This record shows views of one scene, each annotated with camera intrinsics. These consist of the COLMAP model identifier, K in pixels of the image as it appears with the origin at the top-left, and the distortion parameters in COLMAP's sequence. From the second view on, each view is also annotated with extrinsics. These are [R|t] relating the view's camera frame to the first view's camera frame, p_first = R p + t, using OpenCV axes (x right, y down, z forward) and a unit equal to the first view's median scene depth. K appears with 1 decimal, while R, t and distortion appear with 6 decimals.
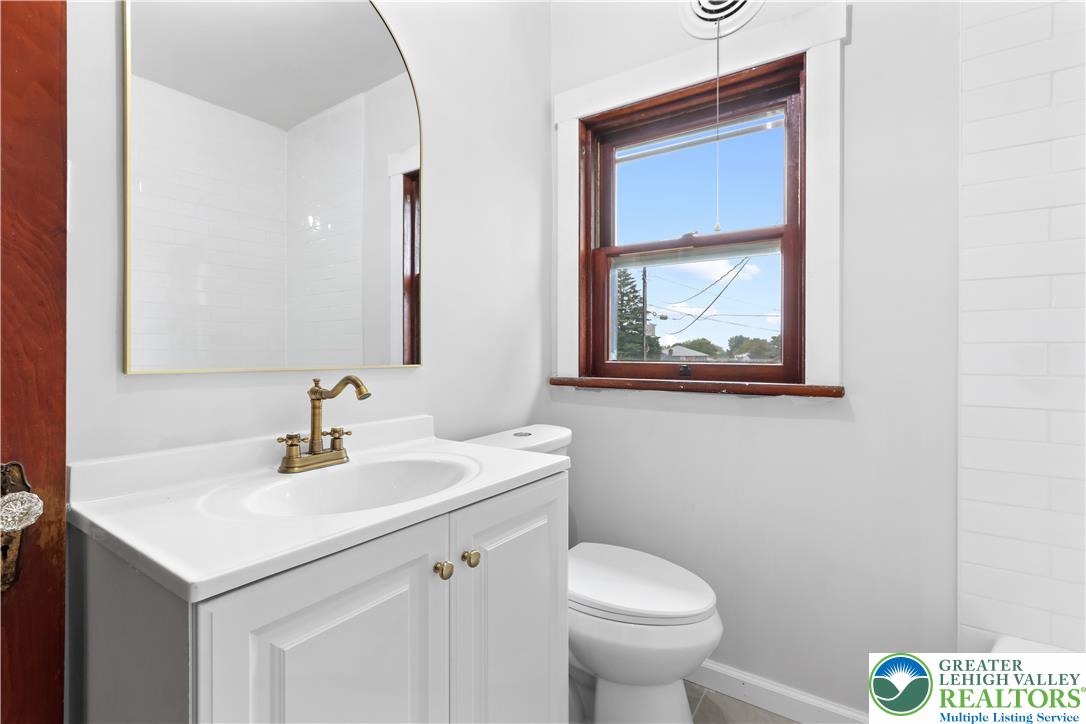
lens RADIAL K [[496.5, 0, 542.4], [0, 496.5, 358.7], [0, 0, 1]] dist [-0.000745, 0.002461]
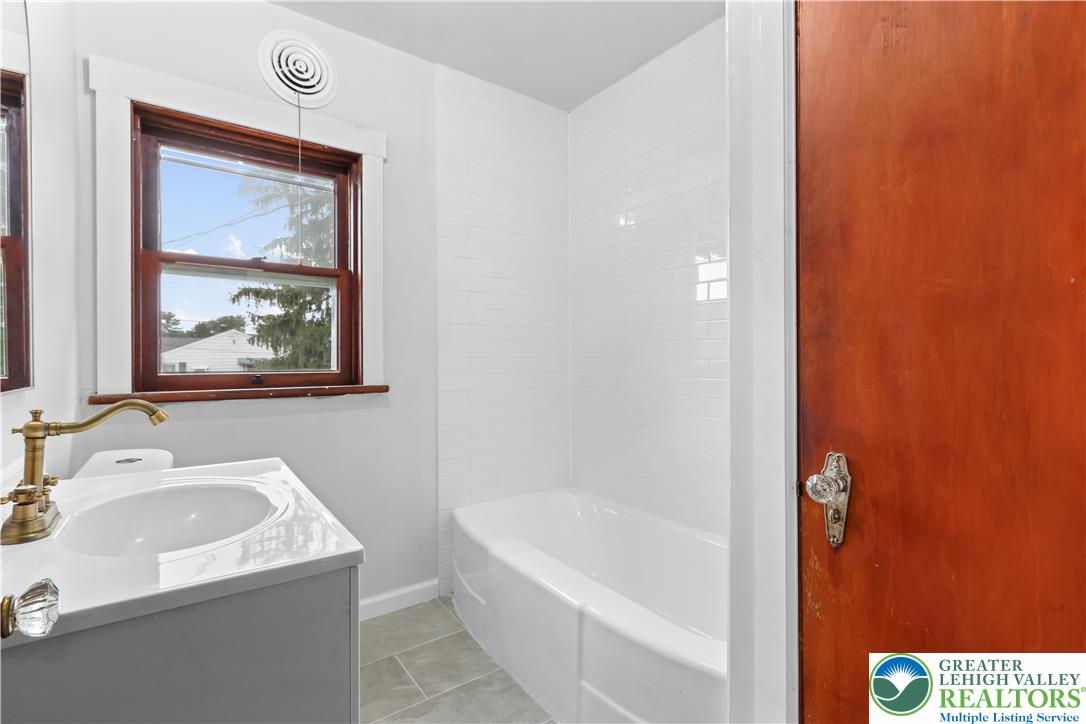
lens RADIAL K [[496.5, 0, 537.7], [0, 496.5, 361.9], [0, 0, 1]] dist [-0.000745, 0.002461]
pose [[0.336559, -0.009711, 0.941612, -0.620439], [0.010401, 0.999924, 0.006595, -0.019431], [-0.941605, 0.007574, 0.336634, 0.033743]]
